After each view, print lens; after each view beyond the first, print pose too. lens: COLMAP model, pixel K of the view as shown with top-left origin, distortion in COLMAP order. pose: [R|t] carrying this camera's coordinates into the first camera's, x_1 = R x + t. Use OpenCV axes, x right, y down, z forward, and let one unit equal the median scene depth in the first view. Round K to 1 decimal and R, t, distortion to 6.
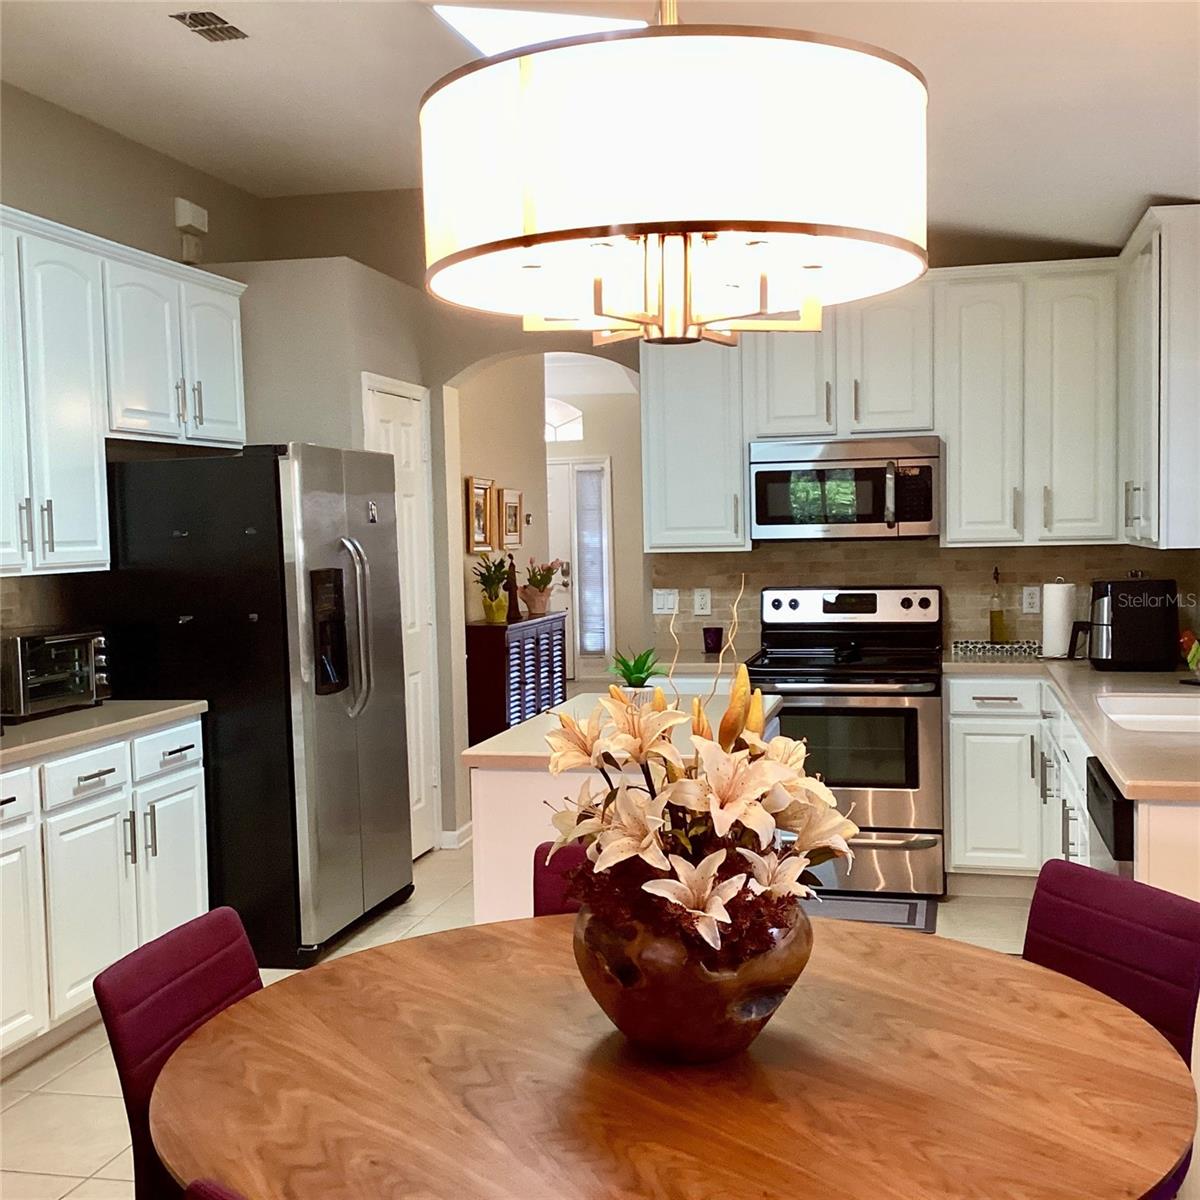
lens RADIAL K [[1447.8, 0, 600.0], [0, 1447.8, 600.0], [0, 0, 1]] dist [0.147503, -0.377158]
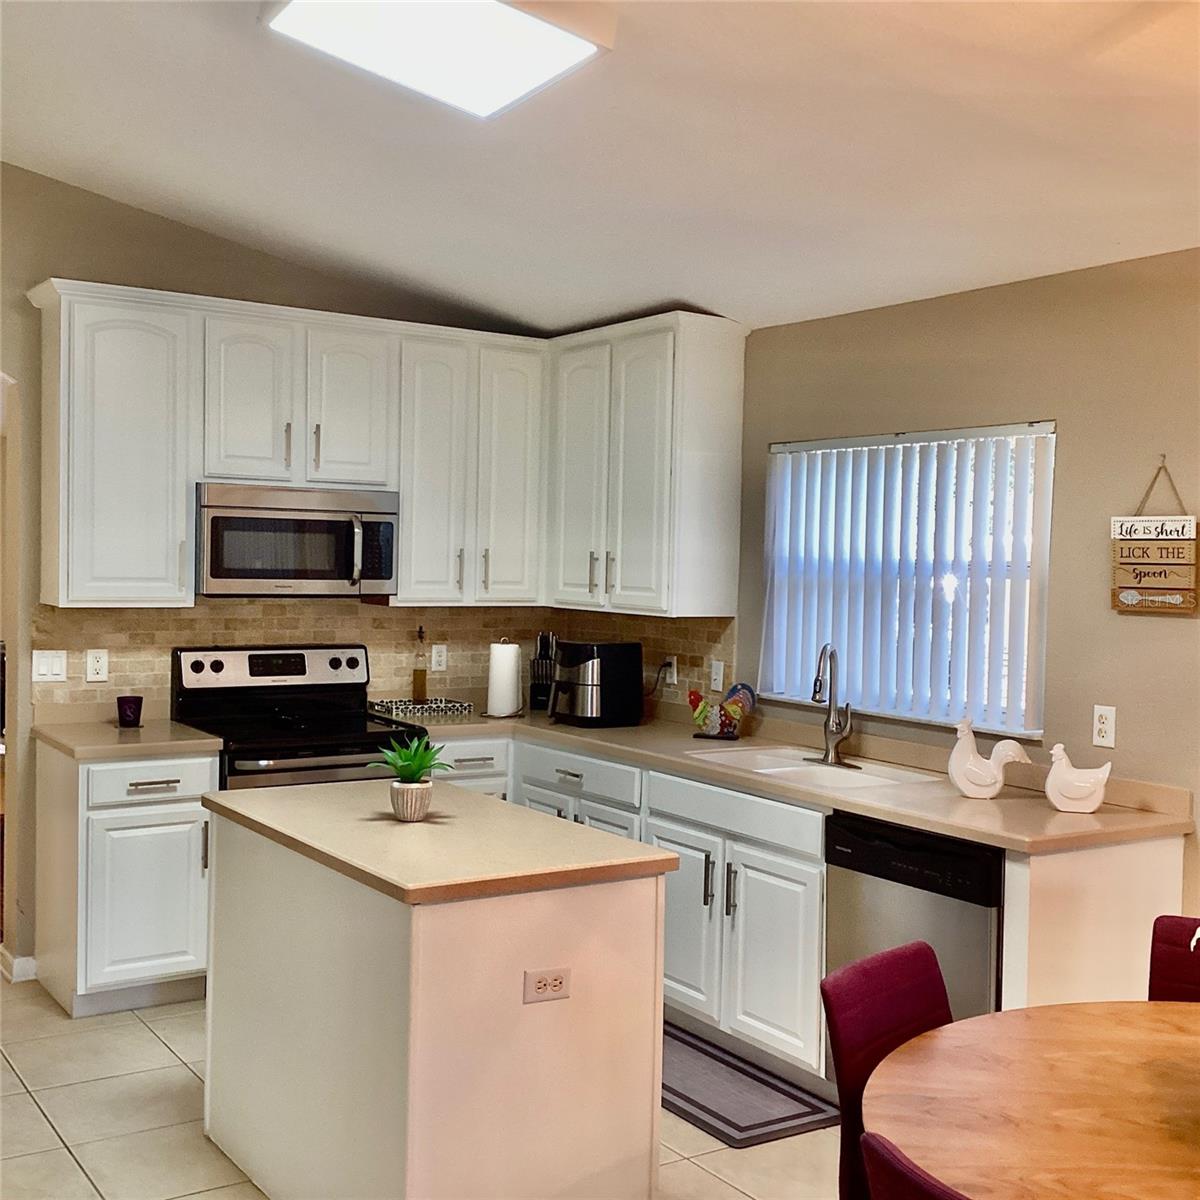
lens RADIAL K [[1447.8, 0, 600.0], [0, 1447.8, 600.0], [0, 0, 1]] dist [0.147503, -0.377158]
pose [[0.681177, 0.012605, 0.732010, -0.373673], [-0.000310, 0.999857, -0.016929, -0.023634], [-0.732119, 0.011304, 0.681083, 0.234051]]
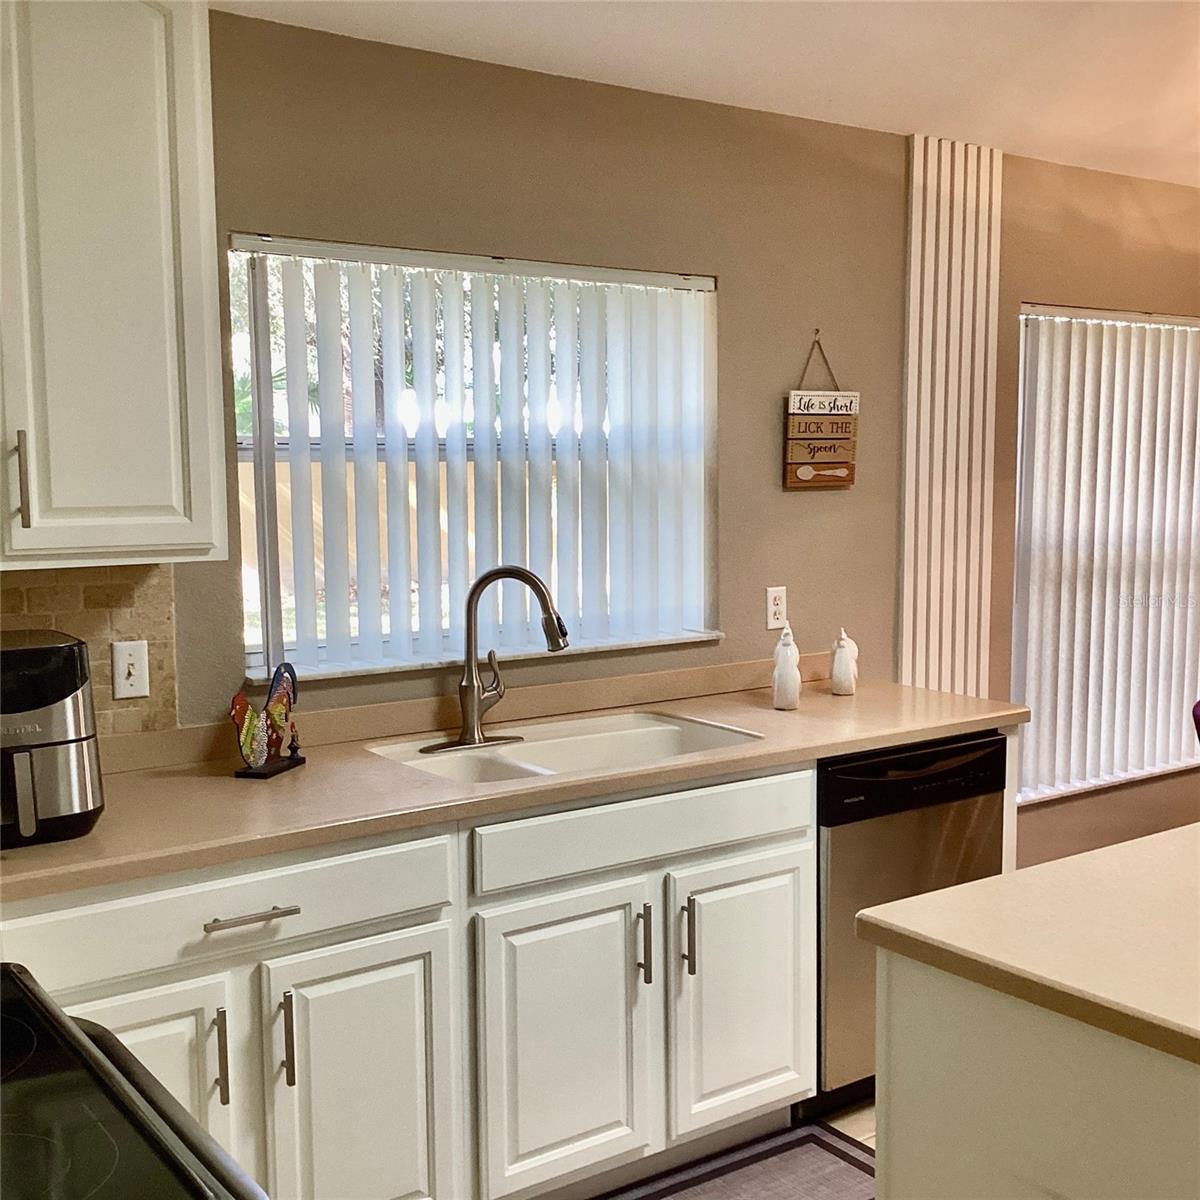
lens RADIAL K [[1447.8, 0, 600.0], [0, 1447.8, 600.0], [0, 0, 1]] dist [0.147503, -0.377158]
pose [[-0.762057, -0.042950, 0.646084, -0.064619], [0.051538, 0.990609, 0.126643, -0.069244], [-0.645456, 0.129808, -0.752687, 1.109539]]
